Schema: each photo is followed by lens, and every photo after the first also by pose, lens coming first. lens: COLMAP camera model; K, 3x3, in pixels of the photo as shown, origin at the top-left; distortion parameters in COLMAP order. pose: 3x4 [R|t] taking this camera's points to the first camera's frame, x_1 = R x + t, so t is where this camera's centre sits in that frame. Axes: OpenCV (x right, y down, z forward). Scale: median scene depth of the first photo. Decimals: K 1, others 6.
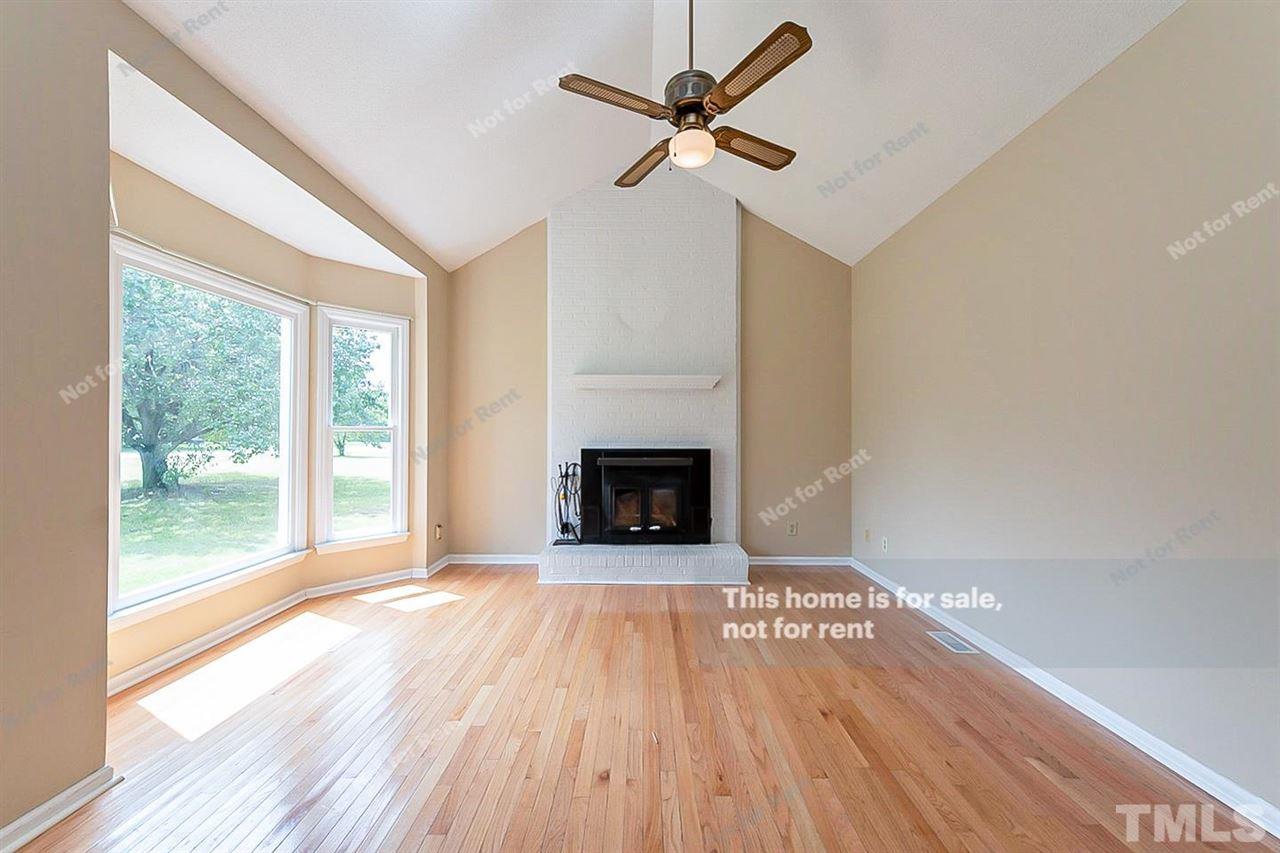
lens RADIAL K [[507.4, 0, 643.1], [0, 507.4, 428.8], [0, 0, 1]] dist [0.013401, -0.003319]
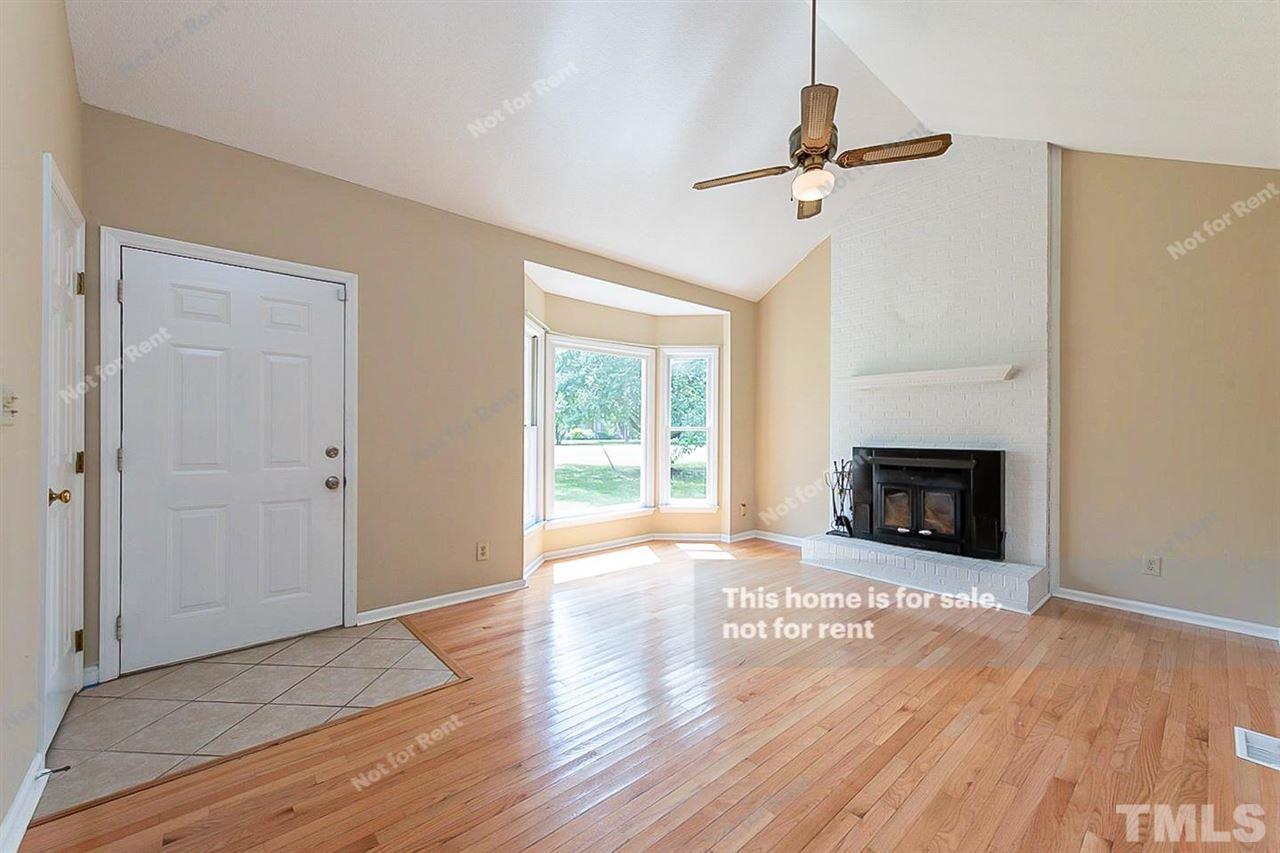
lens RADIAL K [[507.4, 0, 641.4], [0, 507.4, 428.7], [0, 0, 1]] dist [0.013401, -0.003319]
pose [[0.660104, -0.003126, -0.751168, 0.389849], [0.002635, 0.999995, -0.001846, 0.001421], [0.751169, -0.000760, 0.660109, -0.030407]]
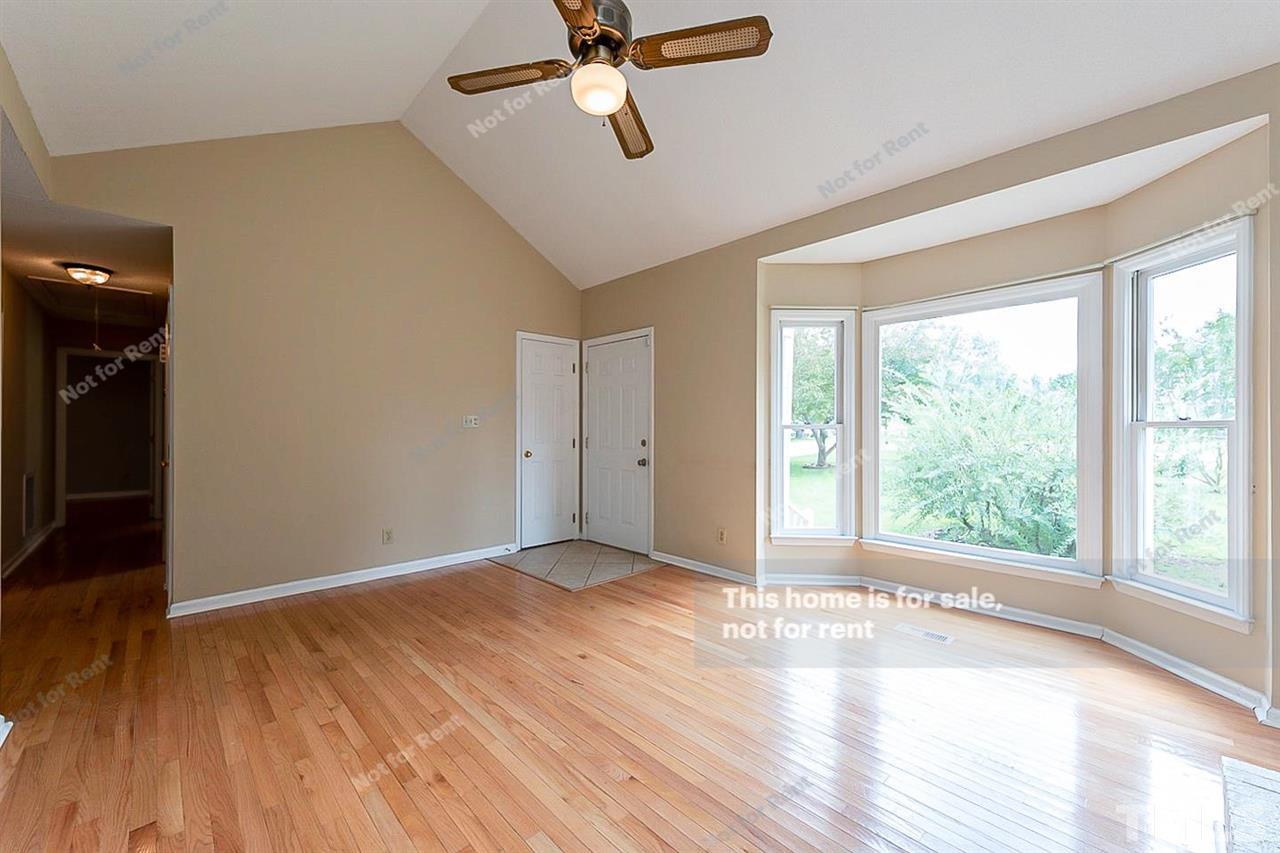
lens RADIAL K [[507.4, 0, 646.8], [0, 507.4, 427.6], [0, 0, 1]] dist [0.013401, -0.003319]
pose [[-0.725998, -0.006606, -0.687665, 0.338592], [0.002308, 0.999925, -0.012042, 0.010536], [0.687693, -0.010329, -0.725928, 0.916101]]
